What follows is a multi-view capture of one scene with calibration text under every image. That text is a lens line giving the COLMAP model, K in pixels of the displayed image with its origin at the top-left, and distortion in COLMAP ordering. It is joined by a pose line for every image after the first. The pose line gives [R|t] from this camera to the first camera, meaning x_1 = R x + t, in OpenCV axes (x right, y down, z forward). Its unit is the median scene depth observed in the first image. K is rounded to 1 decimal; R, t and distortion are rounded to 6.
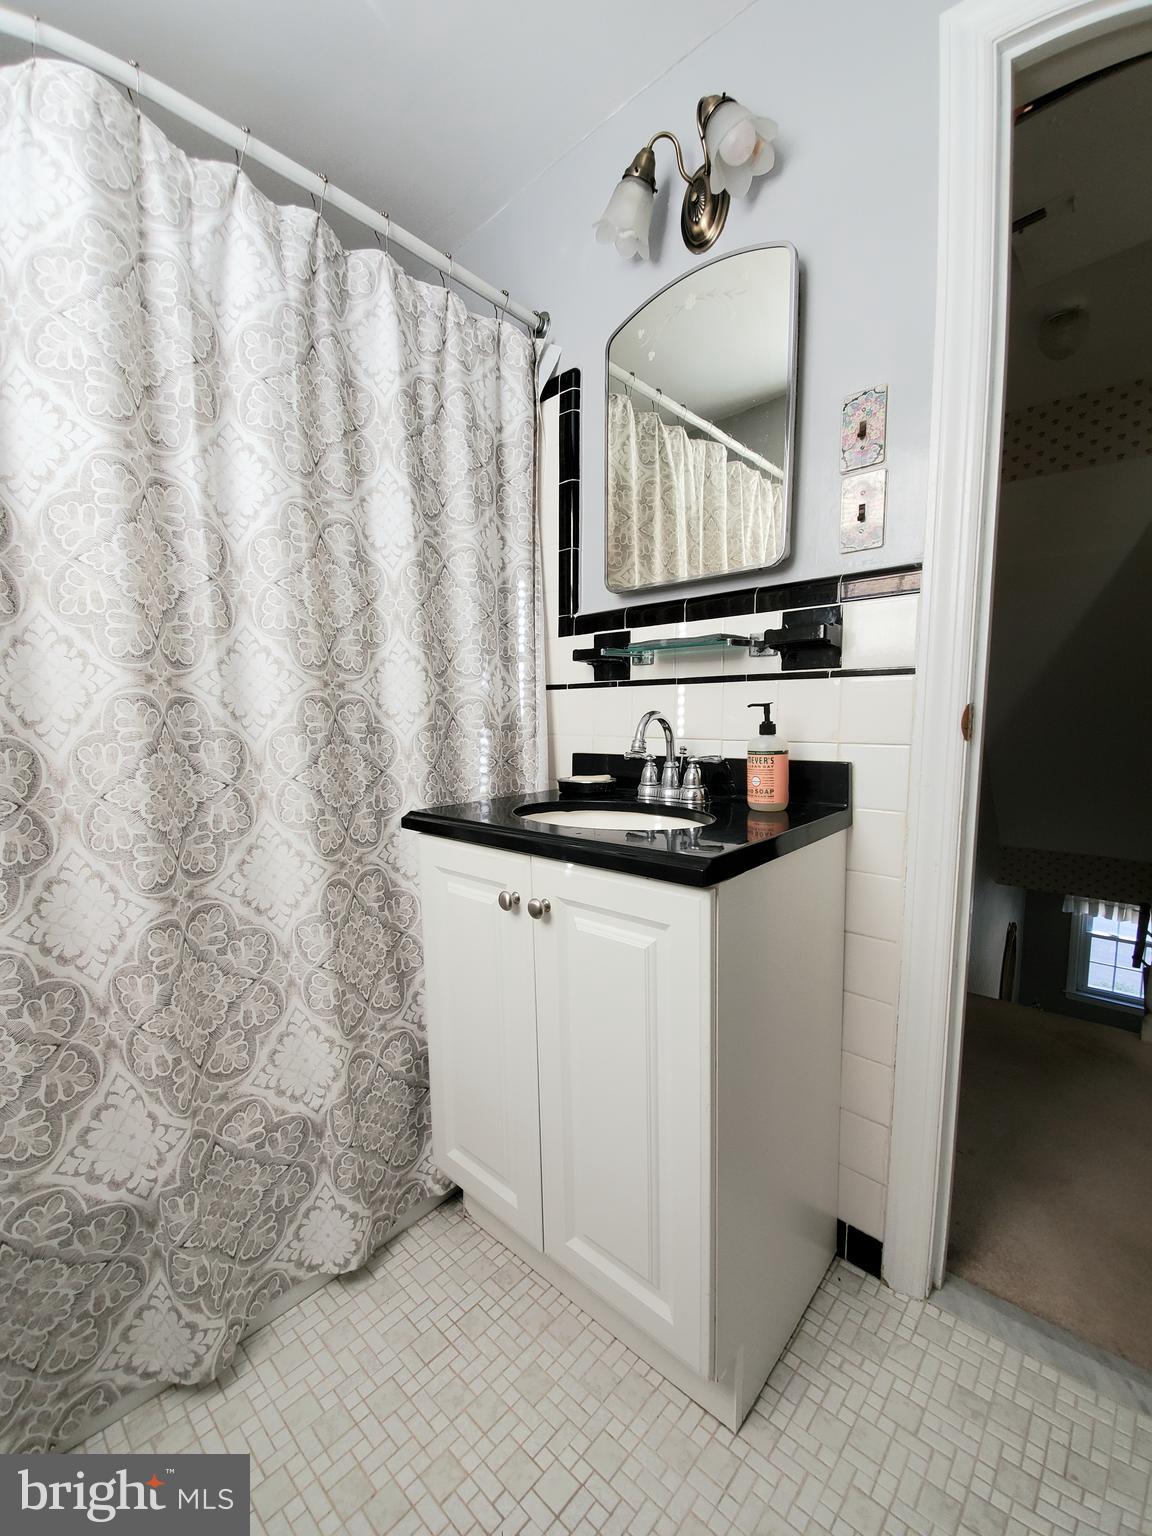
lens RADIAL K [[612.7, 0, 580.2], [0, 612.7, 778.1], [0, 0, 1]] dist [0.003203, -0.010981]
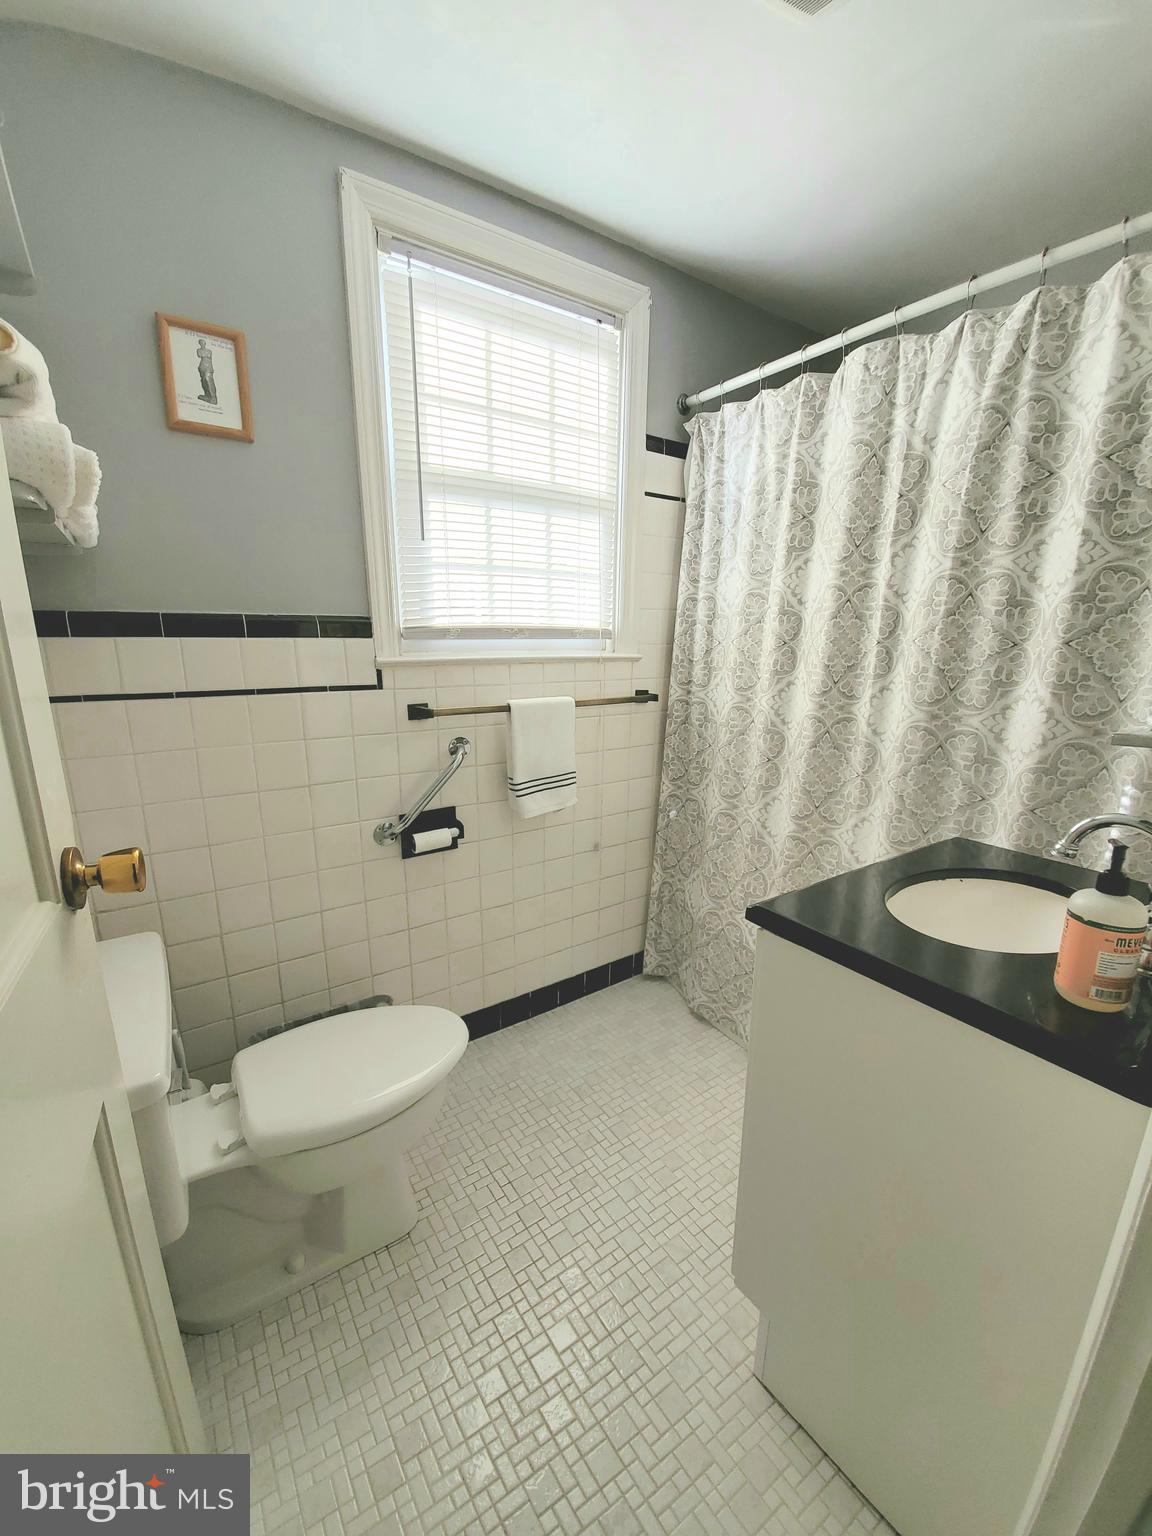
lens RADIAL K [[612.7, 0, 573.8], [0, 612.7, 764.9], [0, 0, 1]] dist [0.003203, -0.010981]
pose [[-0.236522, 0.205979, -0.949542, 1.040645], [-0.104684, 0.966180, 0.235664, -0.296875], [0.965970, 0.155141, -0.206960, 0.598140]]
